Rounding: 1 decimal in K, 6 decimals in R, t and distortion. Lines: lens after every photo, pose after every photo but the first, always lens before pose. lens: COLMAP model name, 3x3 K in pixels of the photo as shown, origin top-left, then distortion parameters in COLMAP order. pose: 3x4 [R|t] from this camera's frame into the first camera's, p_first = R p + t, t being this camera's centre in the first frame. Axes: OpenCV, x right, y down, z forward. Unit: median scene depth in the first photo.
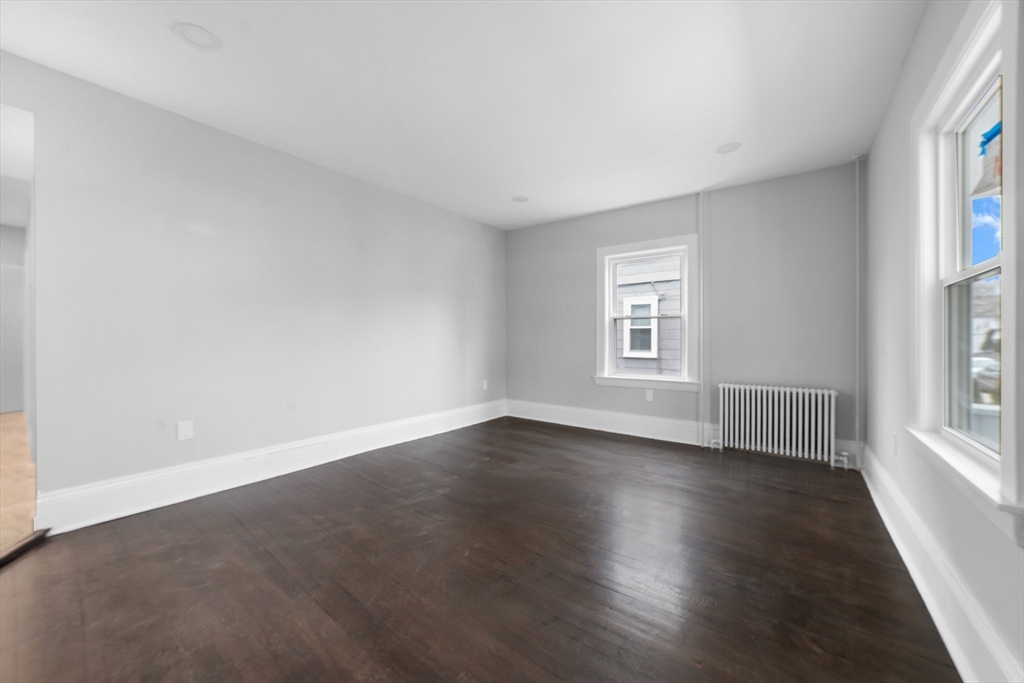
lens RADIAL K [[394.0, 0, 518.0], [0, 394.0, 338.3], [0, 0, 1]] dist [-0.001854, -0.000015]
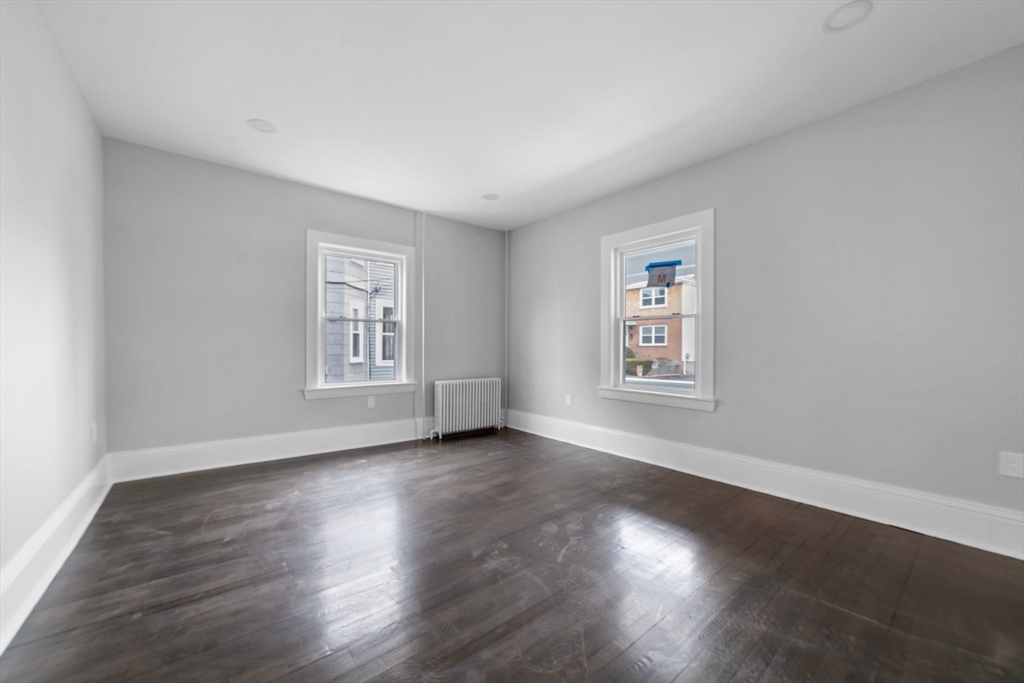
lens RADIAL K [[384.9, 0, 515.1], [0, 384.9, 347.9], [0, 0, 1]] dist [0.000043, 0.000135]
pose [[0.270968, -0.010092, 0.962536, -0.498399], [-0.016093, 0.999758, 0.015013, -0.006987], [-0.962454, -0.019558, 0.270740, 0.430346]]
